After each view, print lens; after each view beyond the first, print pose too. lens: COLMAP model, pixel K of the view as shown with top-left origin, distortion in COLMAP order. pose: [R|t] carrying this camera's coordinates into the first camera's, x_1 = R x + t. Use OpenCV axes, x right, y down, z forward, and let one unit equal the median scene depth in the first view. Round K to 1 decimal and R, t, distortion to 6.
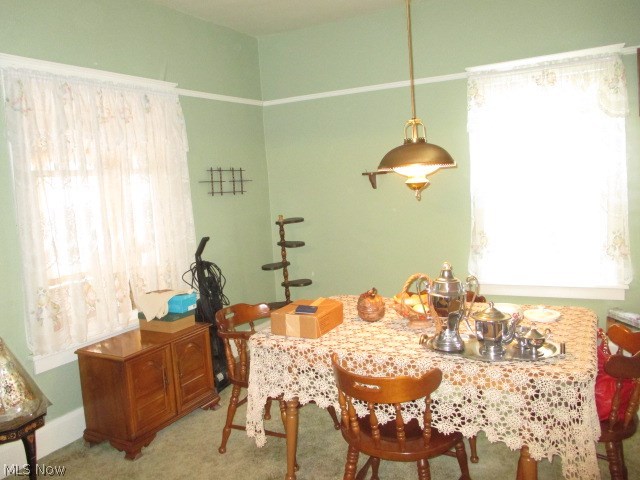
lens RADIAL K [[515.9, 0, 320.0], [0, 515.9, 240.0], [0, 0, 1]] dist [-0.056107, -0.000542]
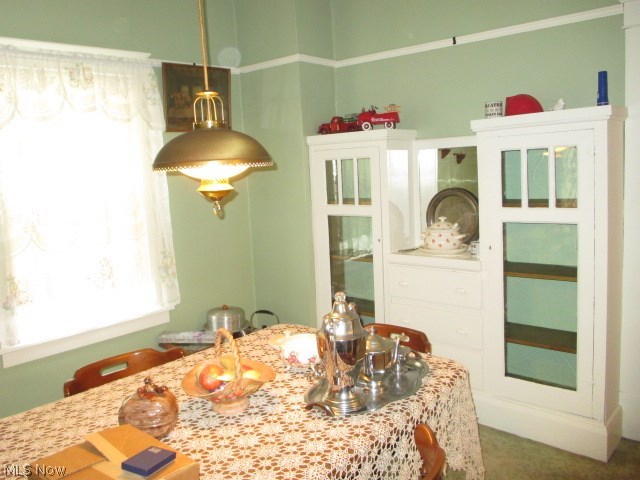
lens RADIAL K [[515.9, 0, 320.0], [0, 515.9, 240.0], [0, 0, 1]] dist [-0.056107, -0.000542]
pose [[0.261979, -0.078779, 0.961853, -0.395855], [0.138532, 0.989411, 0.043304, -0.060174], [-0.955079, 0.121902, 0.270119, 0.709251]]
